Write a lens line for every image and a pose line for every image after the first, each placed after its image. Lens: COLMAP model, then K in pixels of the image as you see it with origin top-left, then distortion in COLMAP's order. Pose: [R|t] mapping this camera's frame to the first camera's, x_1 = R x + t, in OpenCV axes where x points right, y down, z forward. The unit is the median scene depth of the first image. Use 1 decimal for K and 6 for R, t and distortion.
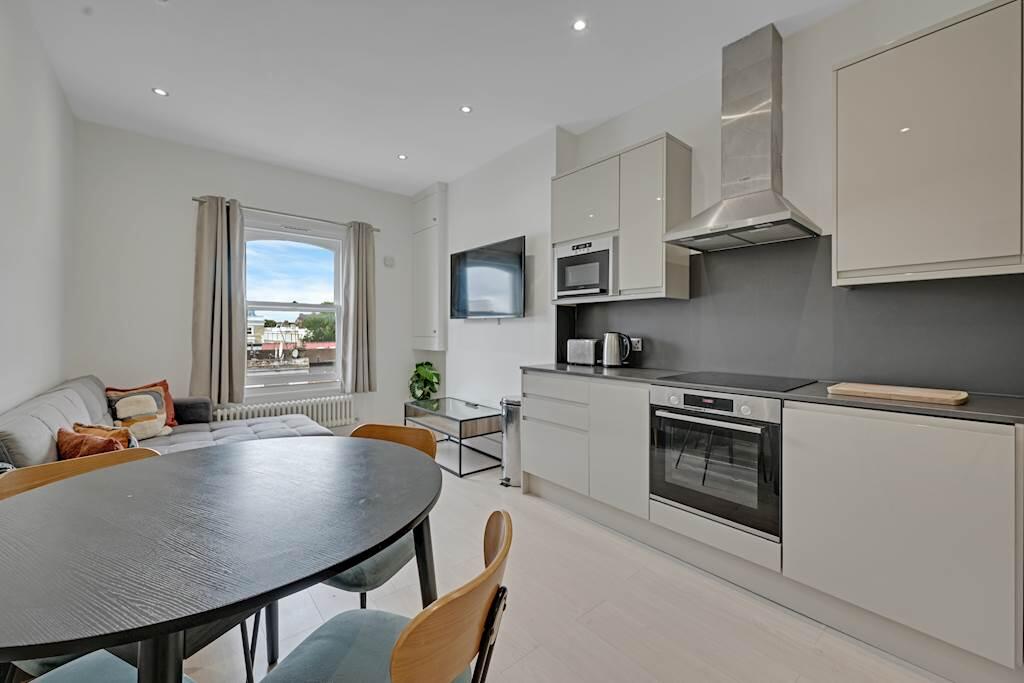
lens RADIAL K [[409.2, 0, 515.3], [0, 409.2, 329.2], [0, 0, 1]] dist [-0.000522, -0.000064]
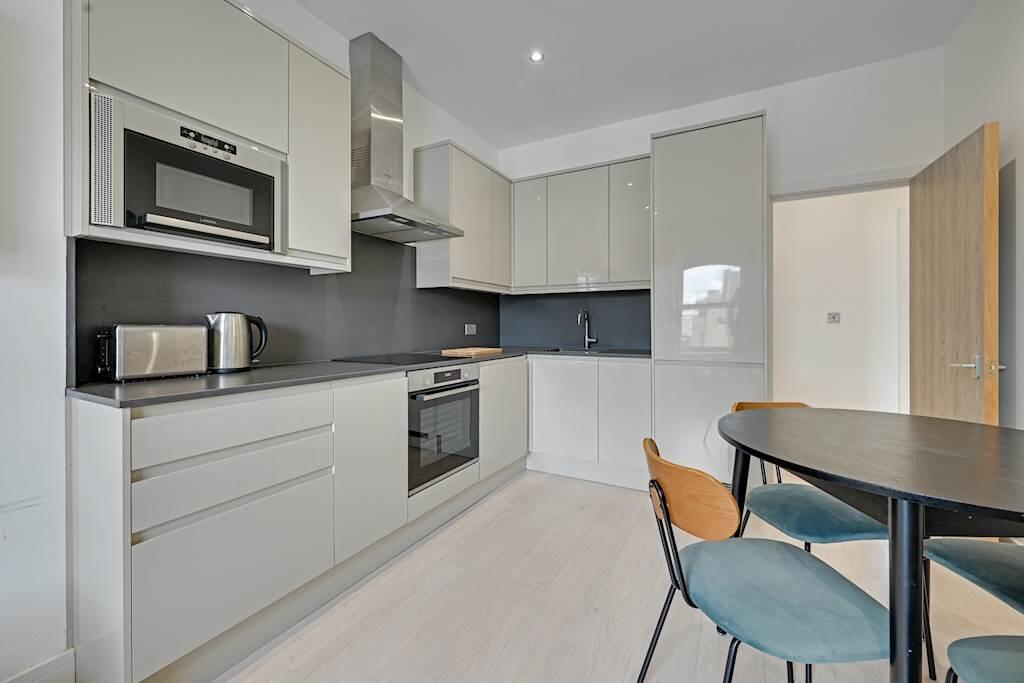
lens RADIAL K [[409.2, 0, 515.3], [0, 409.2, 329.2], [0, 0, 1]] dist [-0.000522, -0.000064]
pose [[-0.368073, 0.001837, 0.929795, -0.460690], [-0.000171, 0.999998, -0.002043, 0.033389], [-0.929797, -0.000911, -0.368072, 0.851642]]
